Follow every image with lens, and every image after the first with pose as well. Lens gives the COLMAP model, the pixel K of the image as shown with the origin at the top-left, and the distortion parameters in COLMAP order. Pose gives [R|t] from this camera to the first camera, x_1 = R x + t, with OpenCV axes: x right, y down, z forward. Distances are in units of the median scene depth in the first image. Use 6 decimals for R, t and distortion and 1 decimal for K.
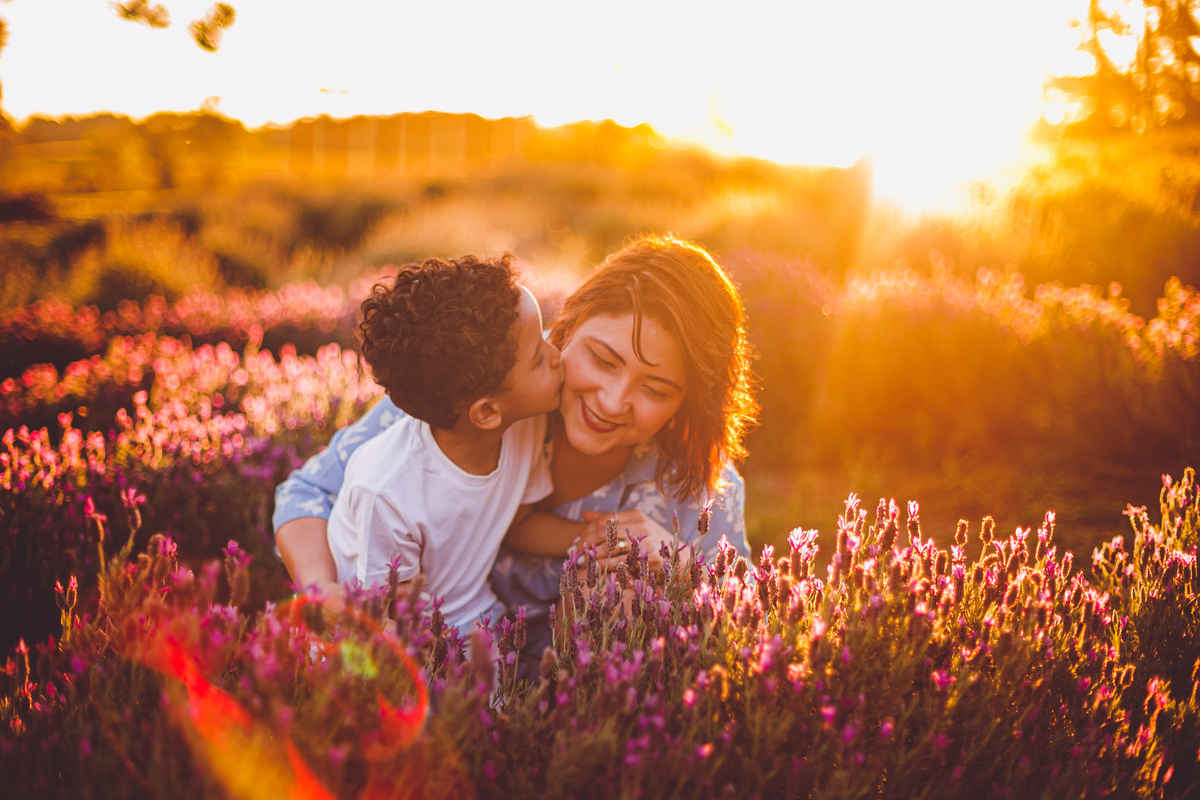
lens RADIAL K [[1771.7, 0, 600.0], [0, 1771.7, 400.0], [0, 0, 1]] dist [-0.107743, 0.102709]
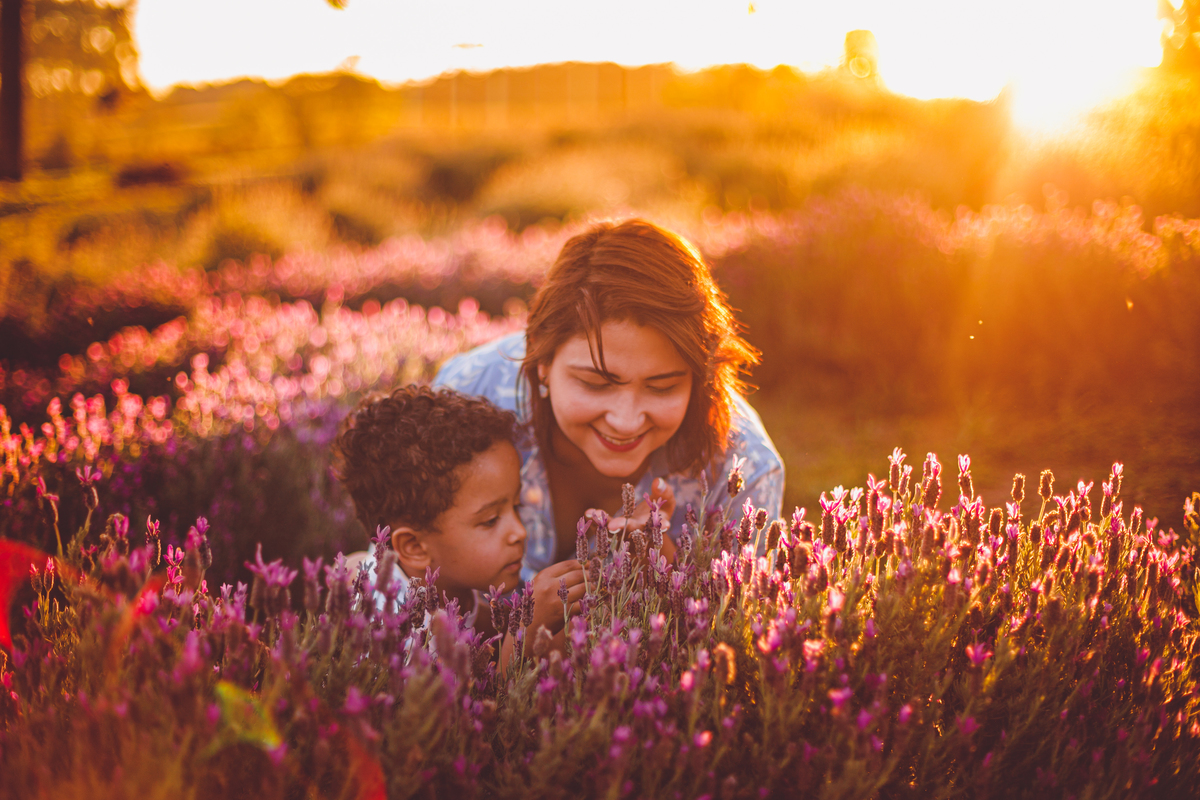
lens RADIAL K [[1771.7, 0, 600.0], [0, 1771.7, 400.0], [0, 0, 1]] dist [-0.107743, 0.102709]
pose [[0.996069, -0.026064, -0.084659, 0.073661], [0.028518, 0.999204, 0.027900, -0.002353], [0.083865, -0.030205, 0.996019, 0.079294]]
